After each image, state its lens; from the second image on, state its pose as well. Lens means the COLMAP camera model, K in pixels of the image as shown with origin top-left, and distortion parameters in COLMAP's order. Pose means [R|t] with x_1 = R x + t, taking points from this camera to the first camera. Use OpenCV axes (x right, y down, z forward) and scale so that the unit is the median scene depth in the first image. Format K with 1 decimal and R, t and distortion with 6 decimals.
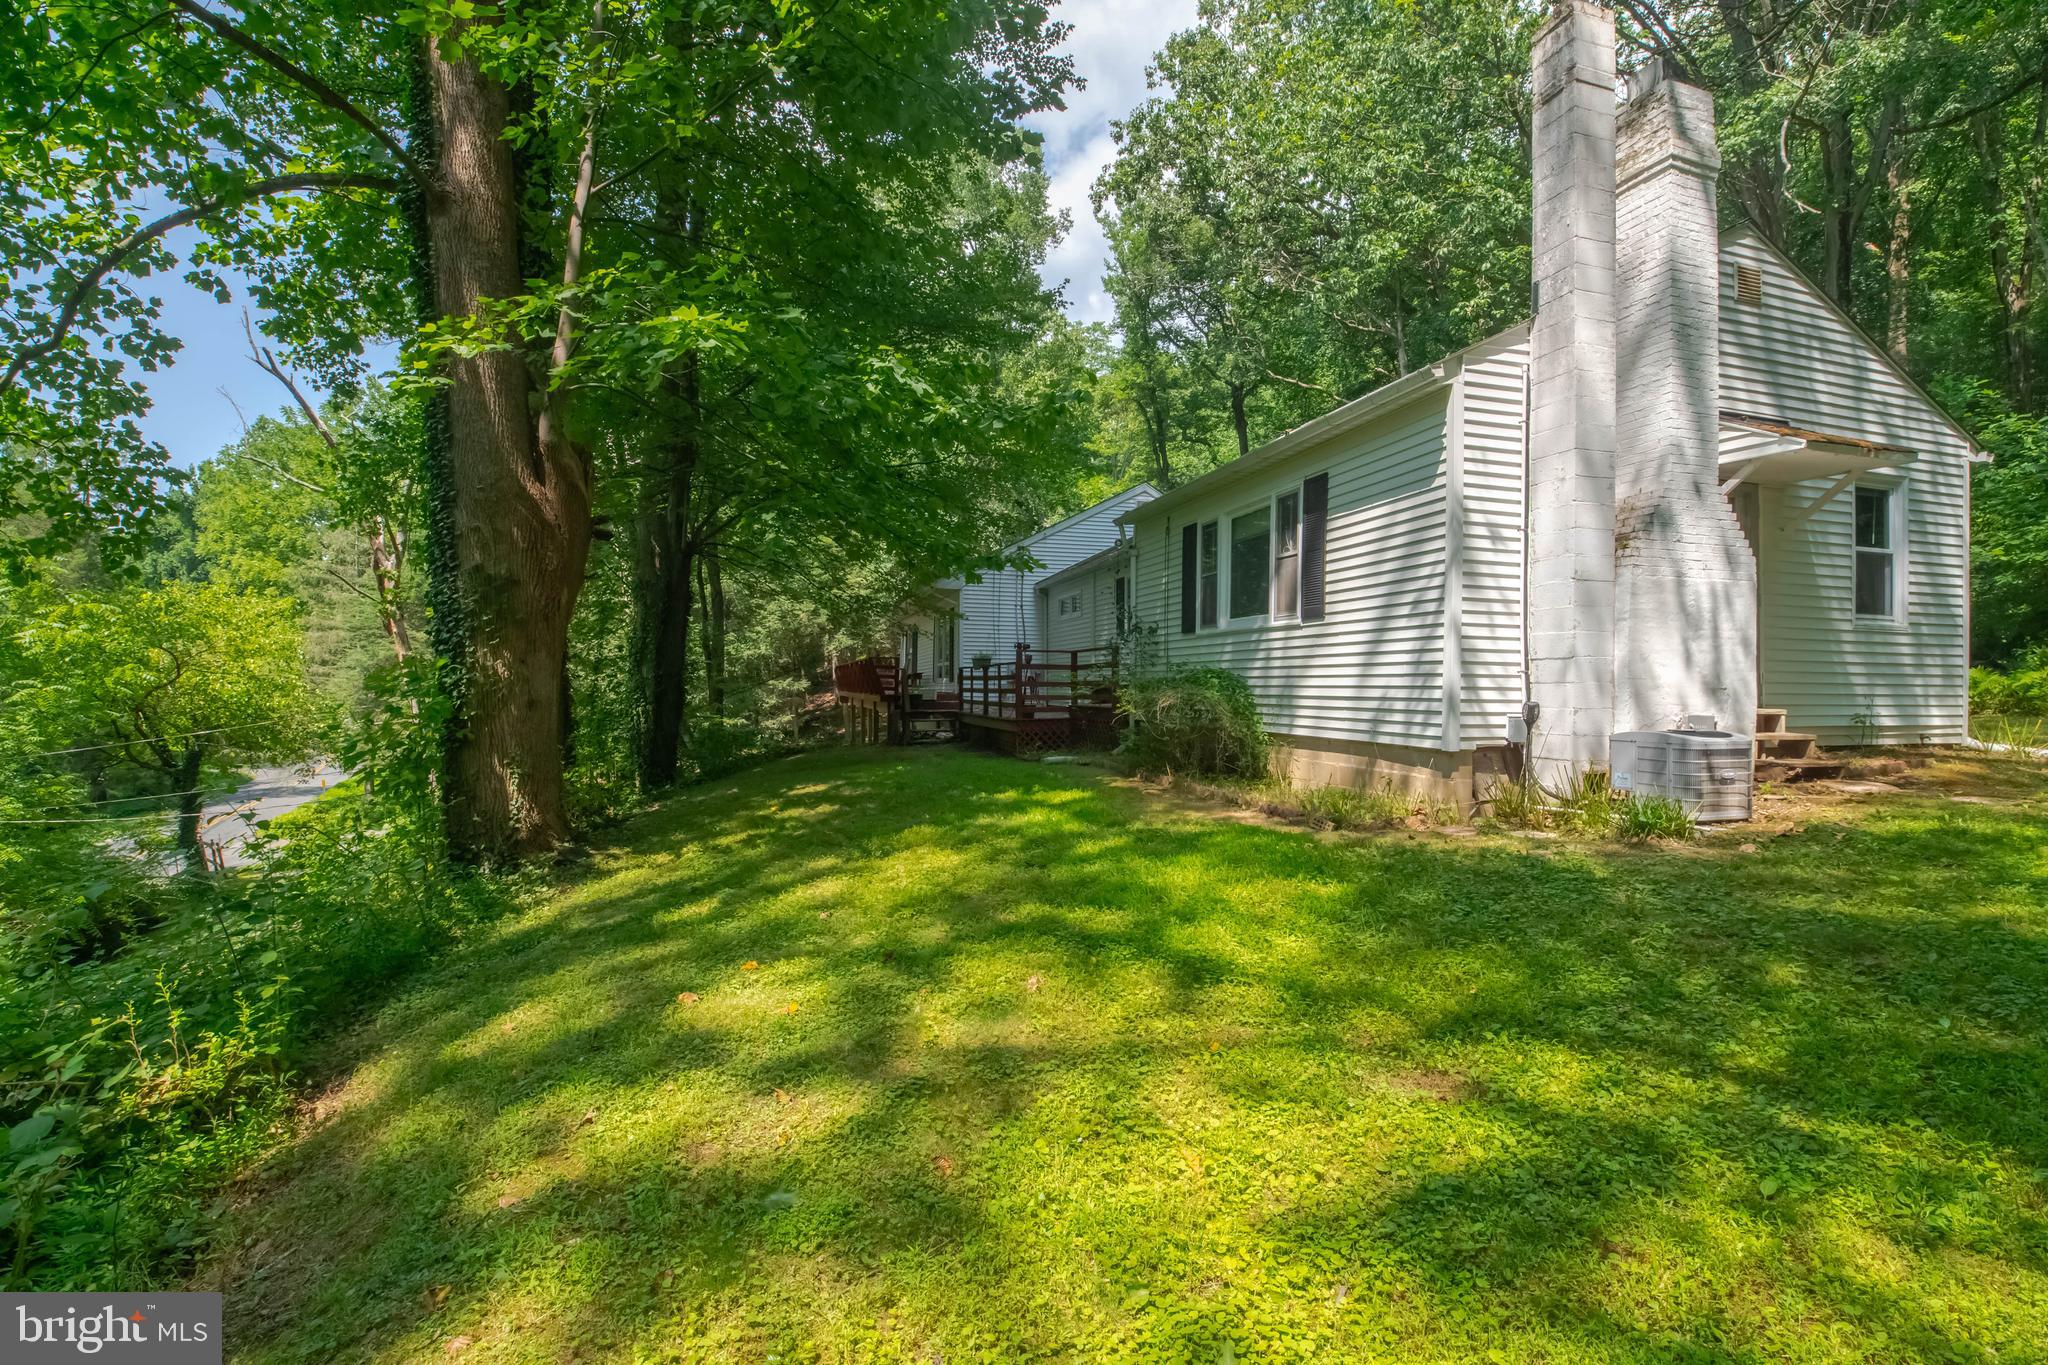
lens RADIAL K [[896.5, 0, 1026.7], [0, 896.5, 694.1], [0, 0, 1]] dist [-0.005358, -0.006164]
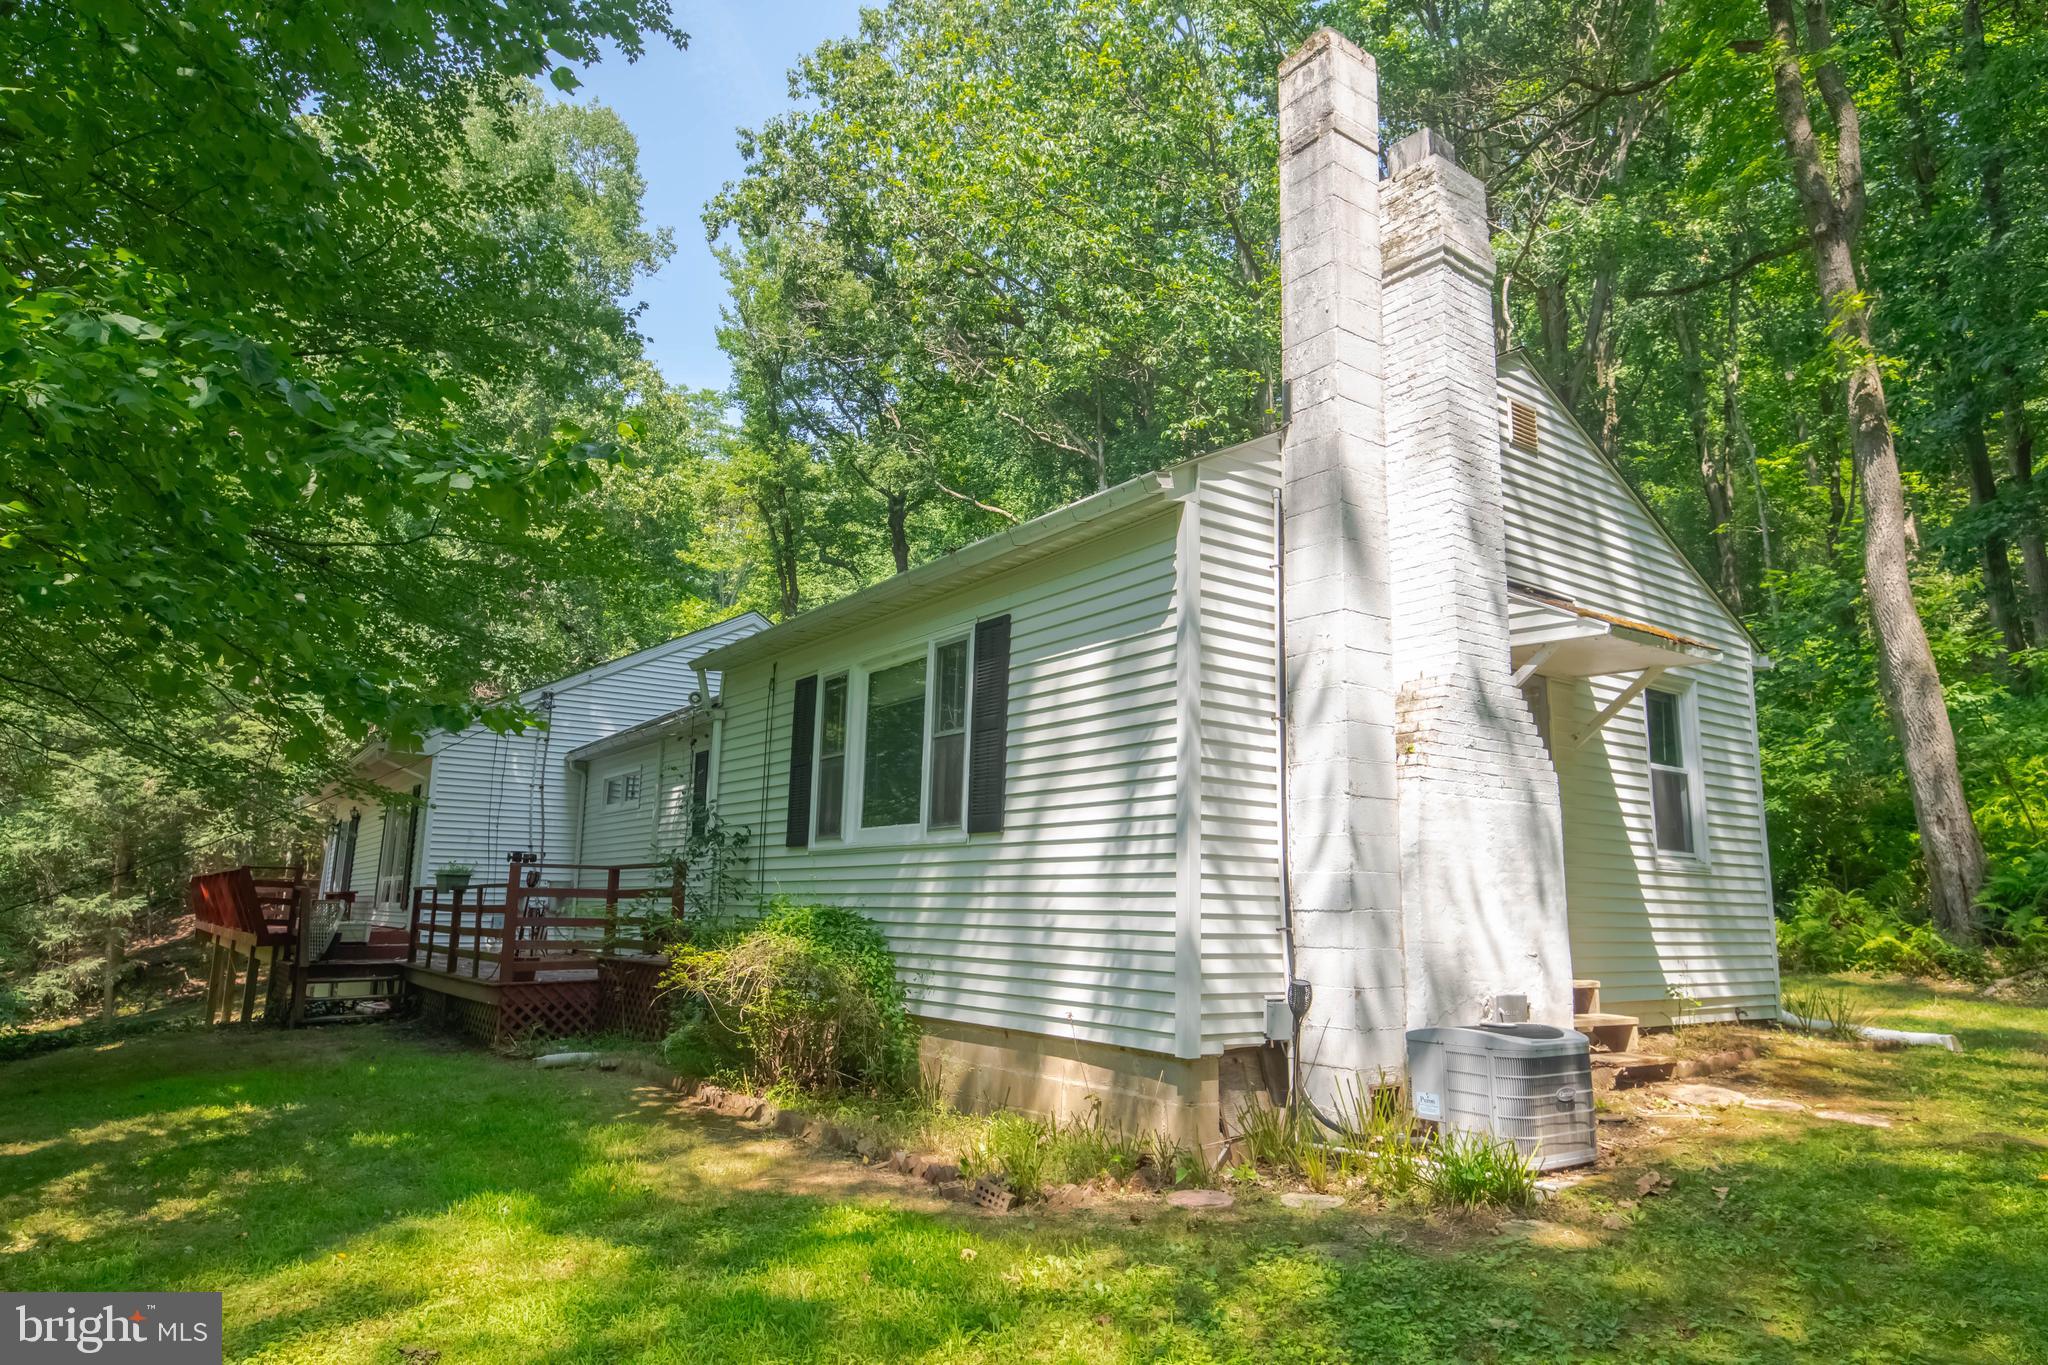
lens RADIAL K [[1219.8, 0, 1028.3], [0, 1219.8, 673.2], [0, 0, 1]] dist [0.016533, 0.001289]
pose [[0.942489, 0.072400, 0.326302, 0.032945], [-0.009605, 0.981721, -0.190083, -0.019290], [-0.334099, 0.176017, 0.925957, 0.096119]]
